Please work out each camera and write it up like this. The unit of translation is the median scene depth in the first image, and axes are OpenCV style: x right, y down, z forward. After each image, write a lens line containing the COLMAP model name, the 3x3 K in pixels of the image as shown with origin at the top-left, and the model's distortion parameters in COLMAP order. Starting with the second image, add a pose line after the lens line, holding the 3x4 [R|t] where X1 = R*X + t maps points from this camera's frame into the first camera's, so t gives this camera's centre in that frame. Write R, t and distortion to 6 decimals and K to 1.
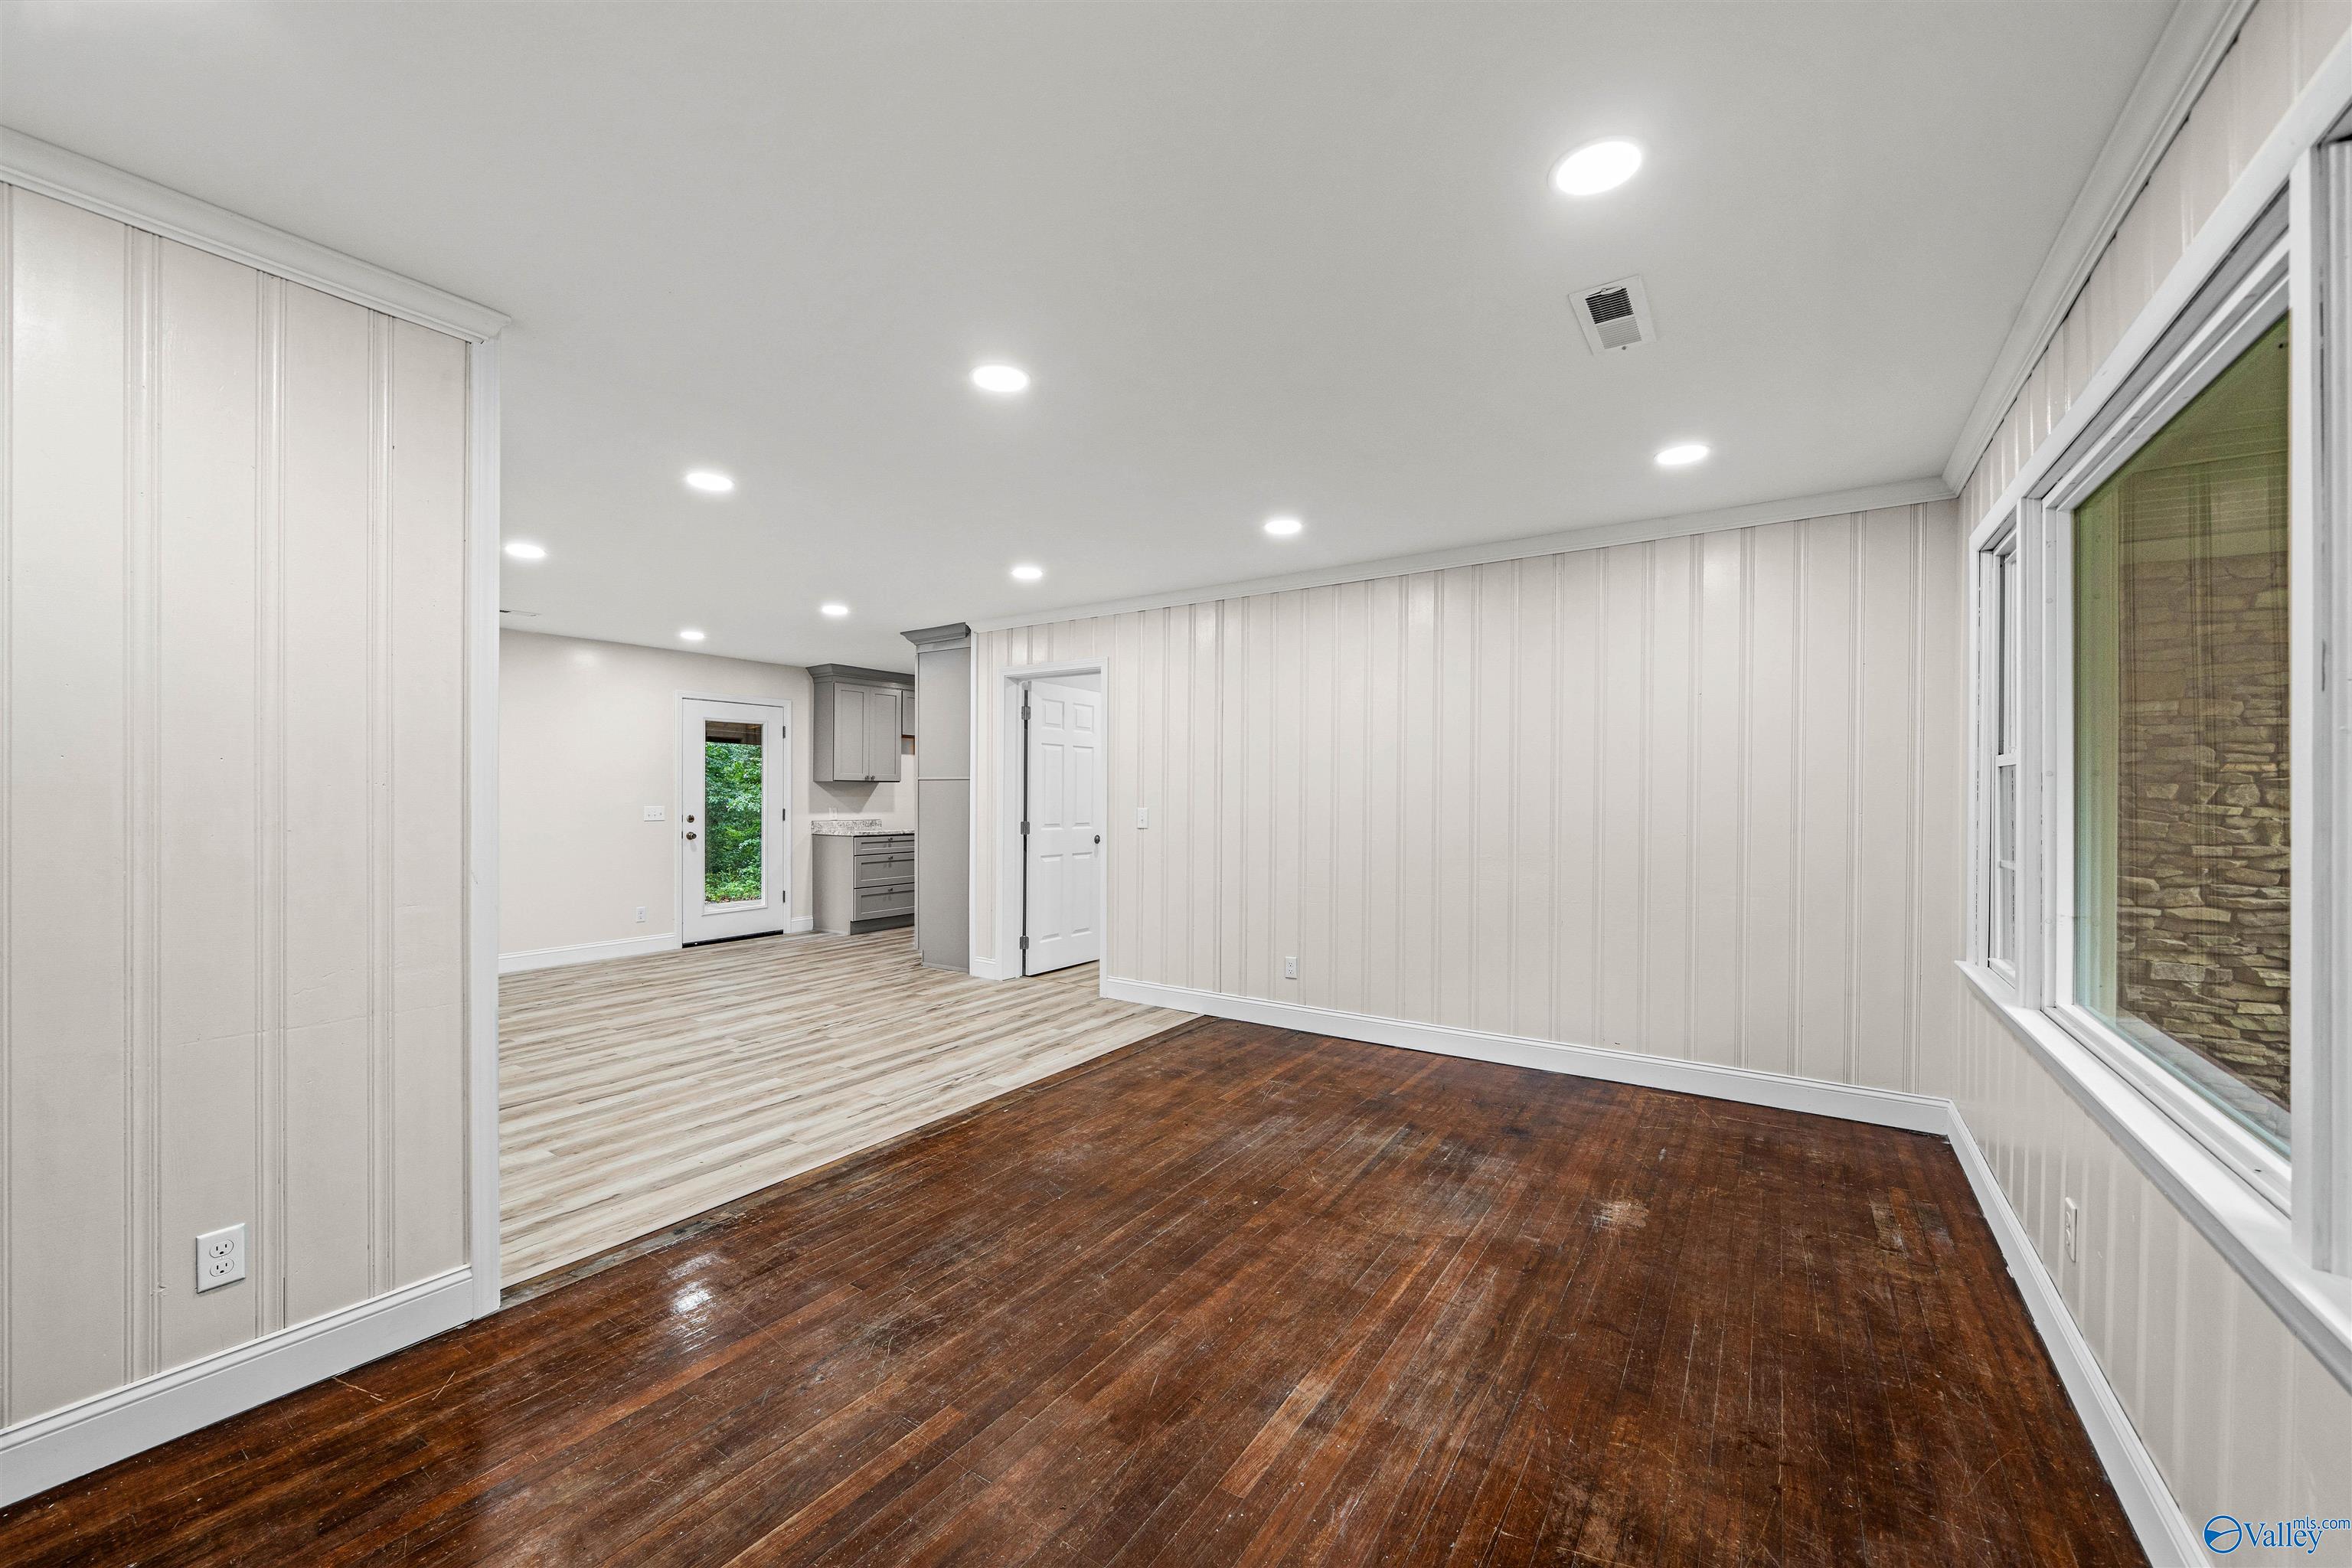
lens RADIAL K [[908.0, 0, 1162.2], [0, 908.0, 791.4], [0, 0, 1]] dist [-0.001770, -0.000269]
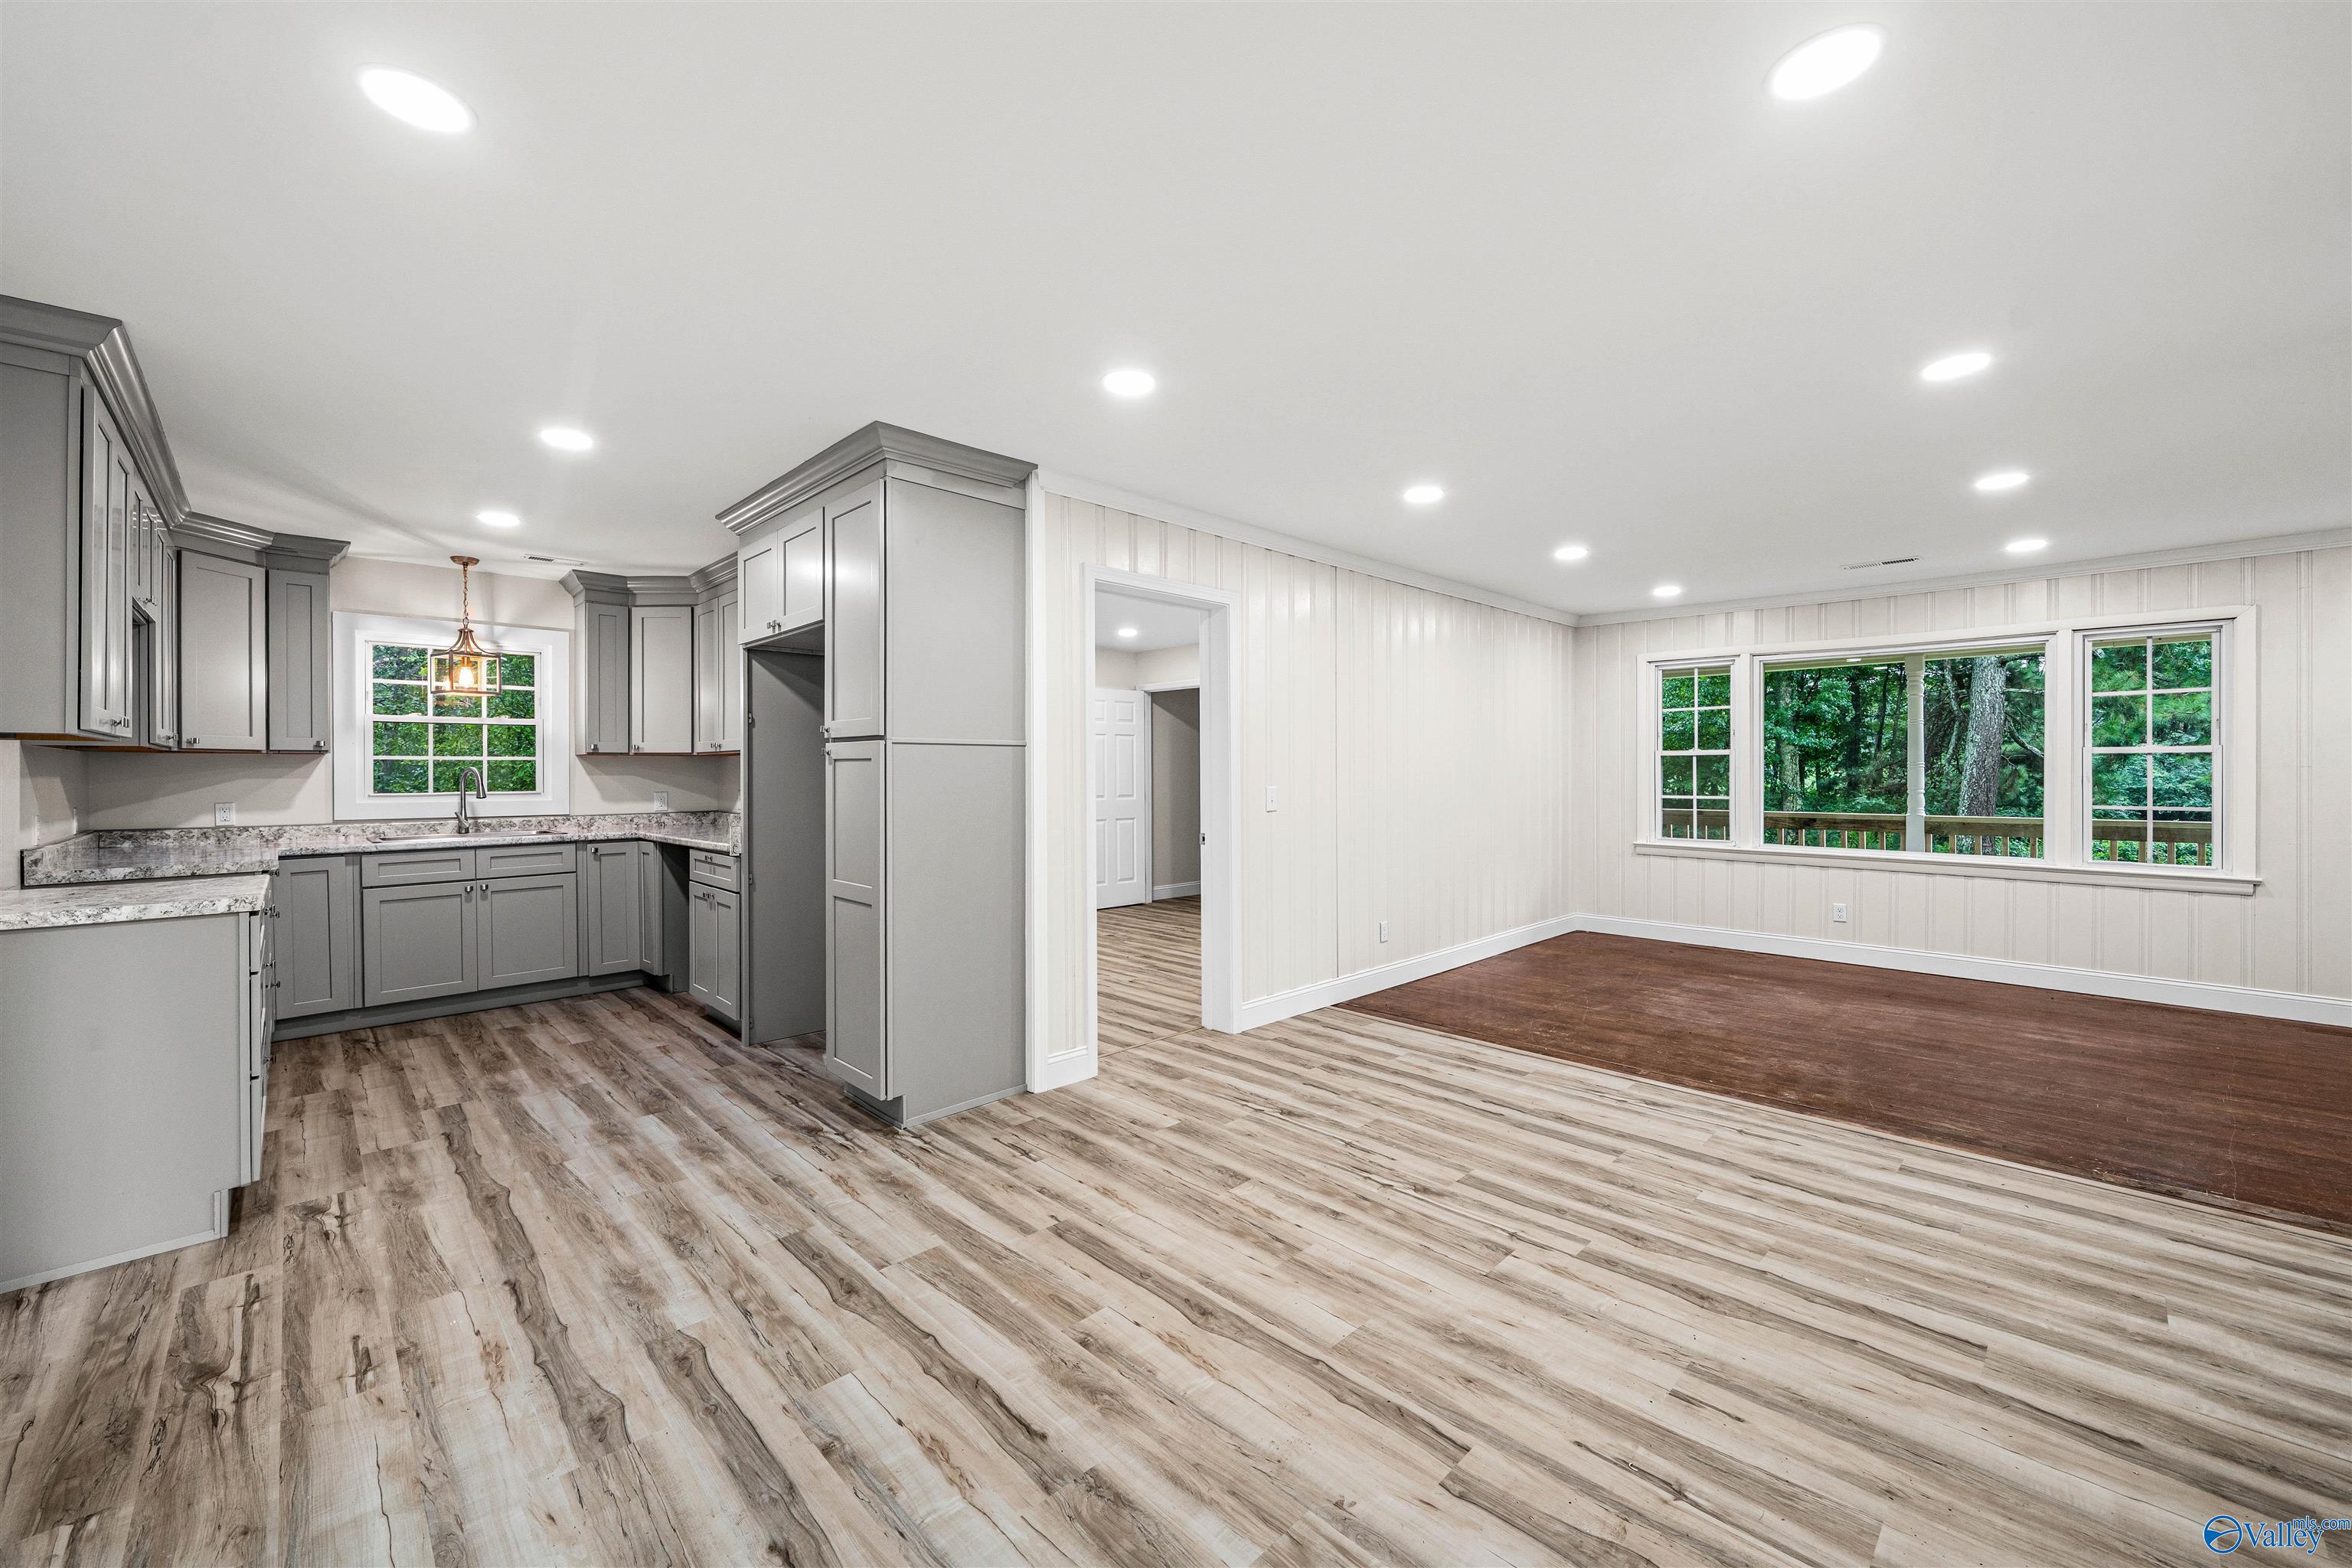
lens RADIAL K [[912.3, 0, 1159.0], [0, 912.3, 772.6], [0, 0, 1]] dist [-0.001485, 0.000074]
pose [[0.205004, -0.005961, 0.978743, -1.330691], [0.001968, 0.999982, 0.005678, -0.000127], [-0.978759, 0.000762, 0.205012, 1.434972]]
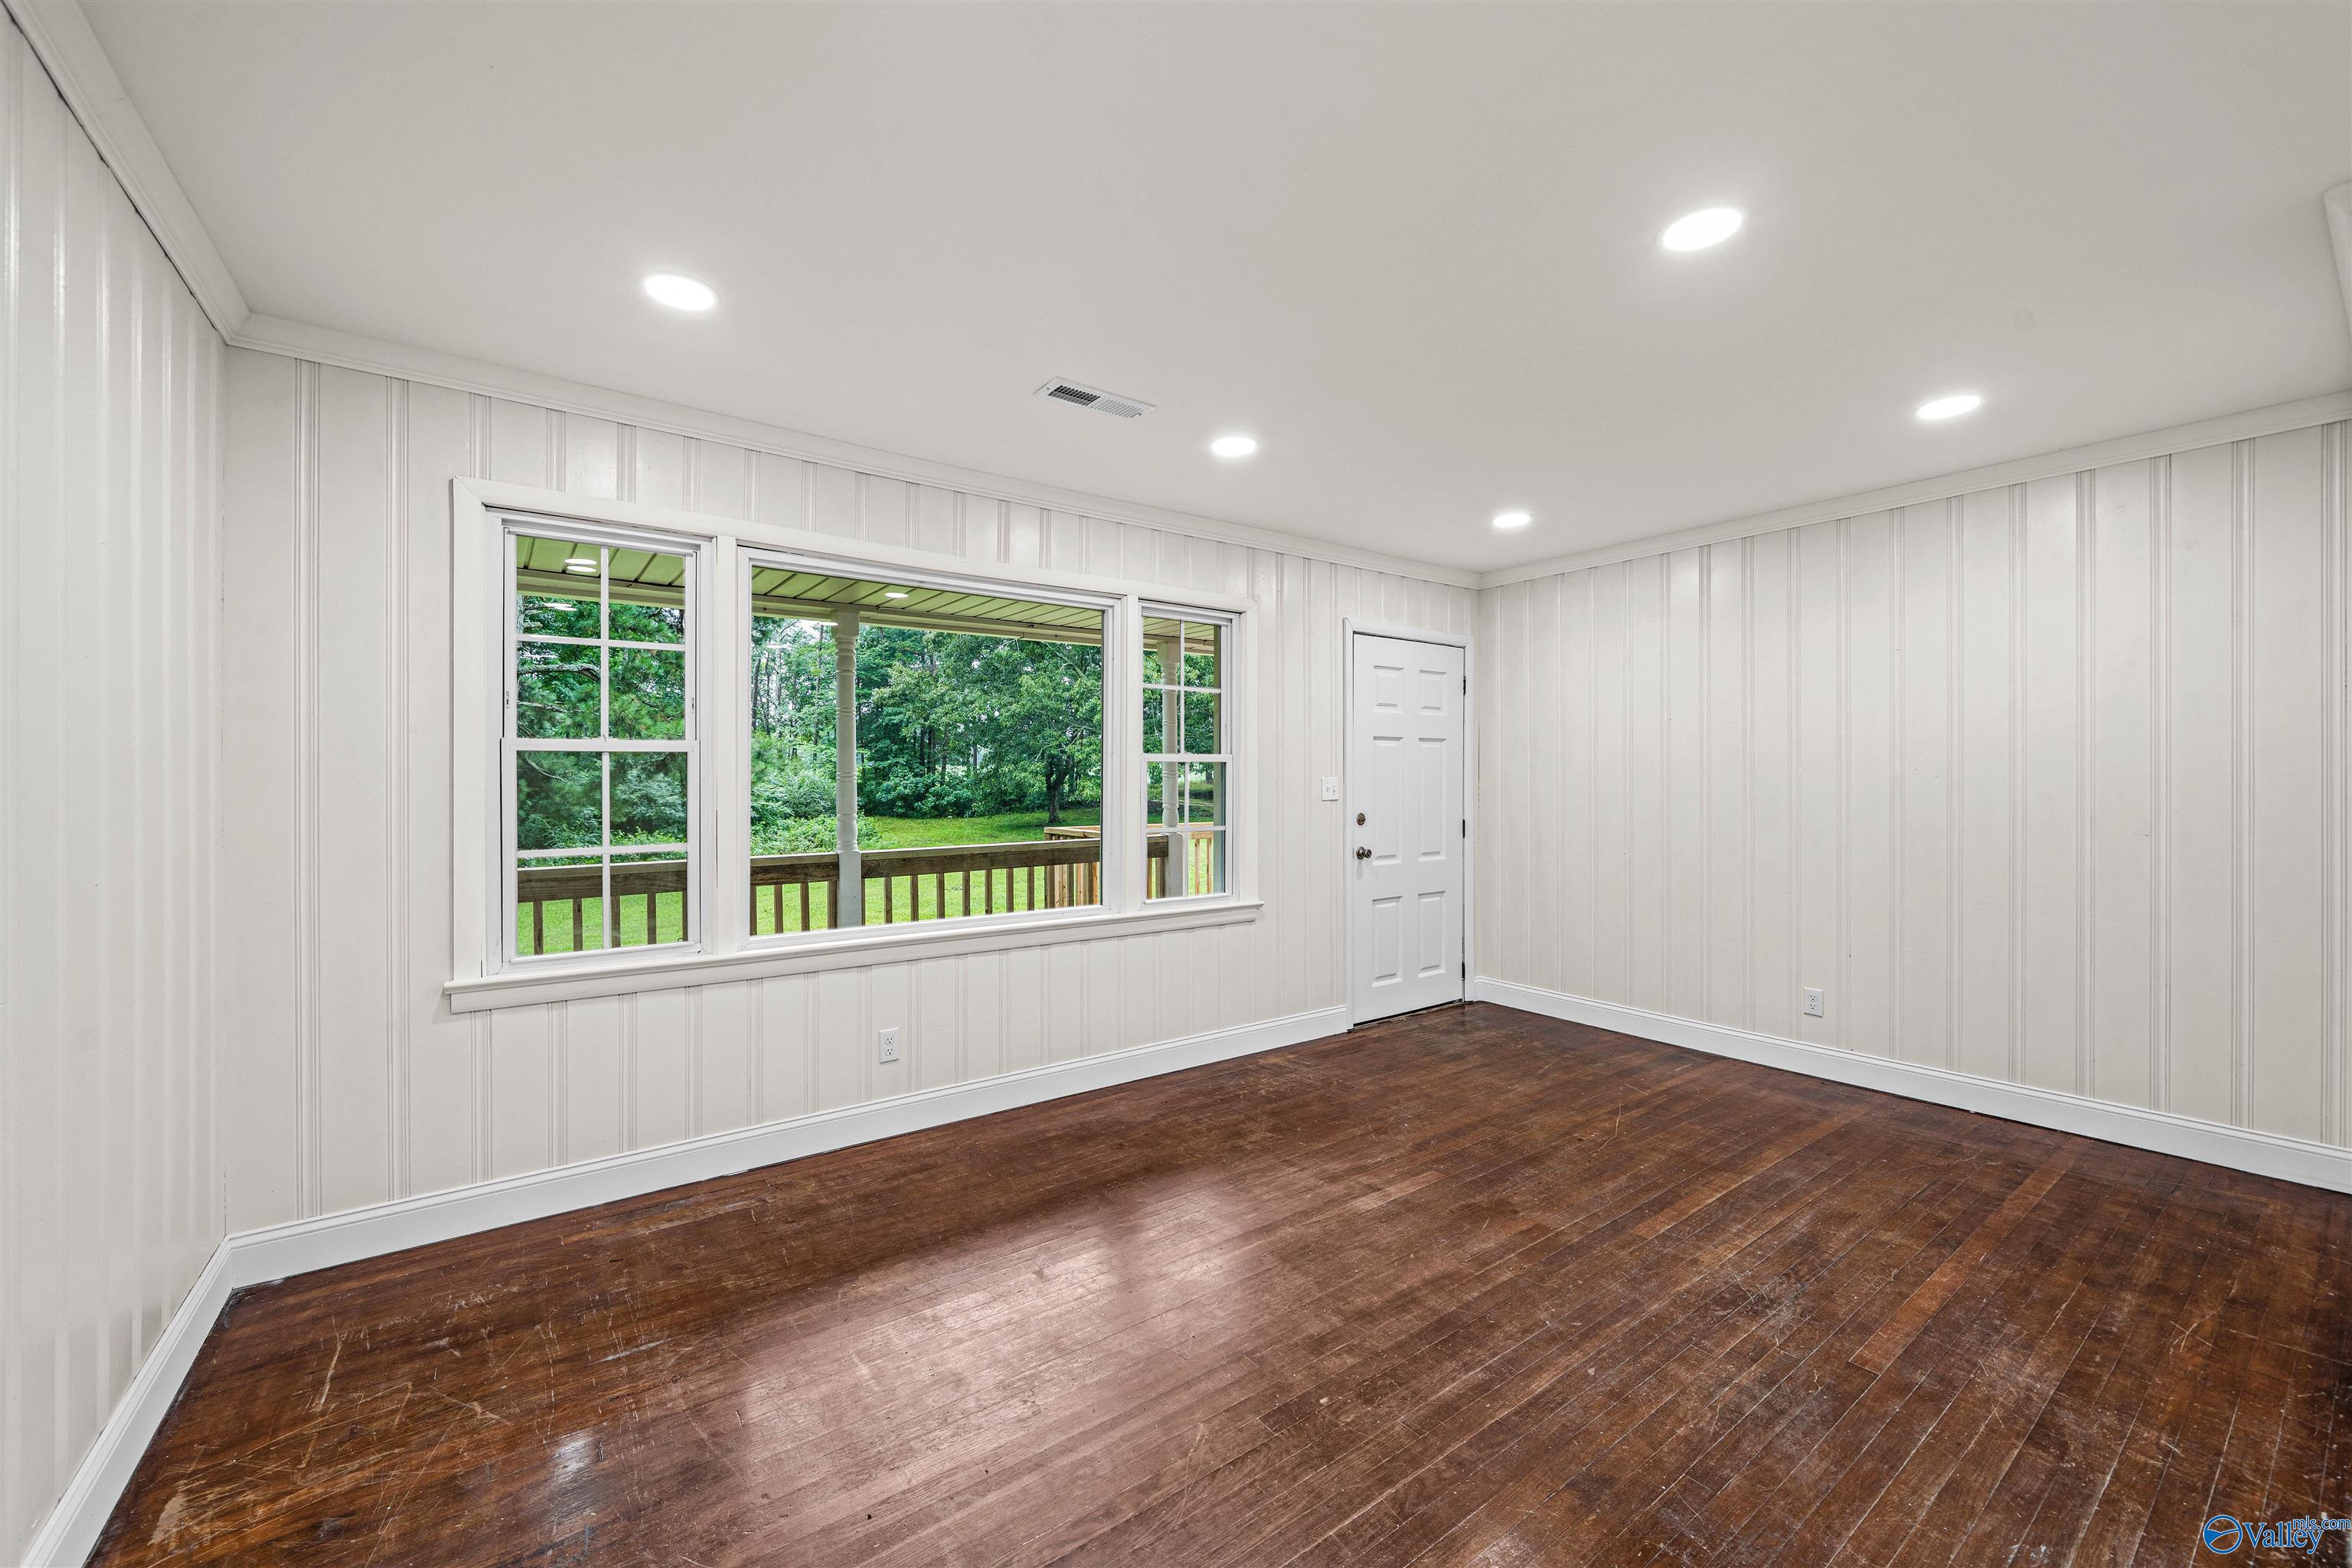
lens RADIAL K [[915.9, 0, 1161.4], [0, 915.9, 781.0], [0, 0, 1]] dist [-0.002283, -0.000645]
pose [[-0.941008, -0.000002, 0.338384, -0.008629], [0.000427, 0.999999, 0.001192, 0.002694], [-0.338383, 0.001267, -0.941007, 1.323763]]
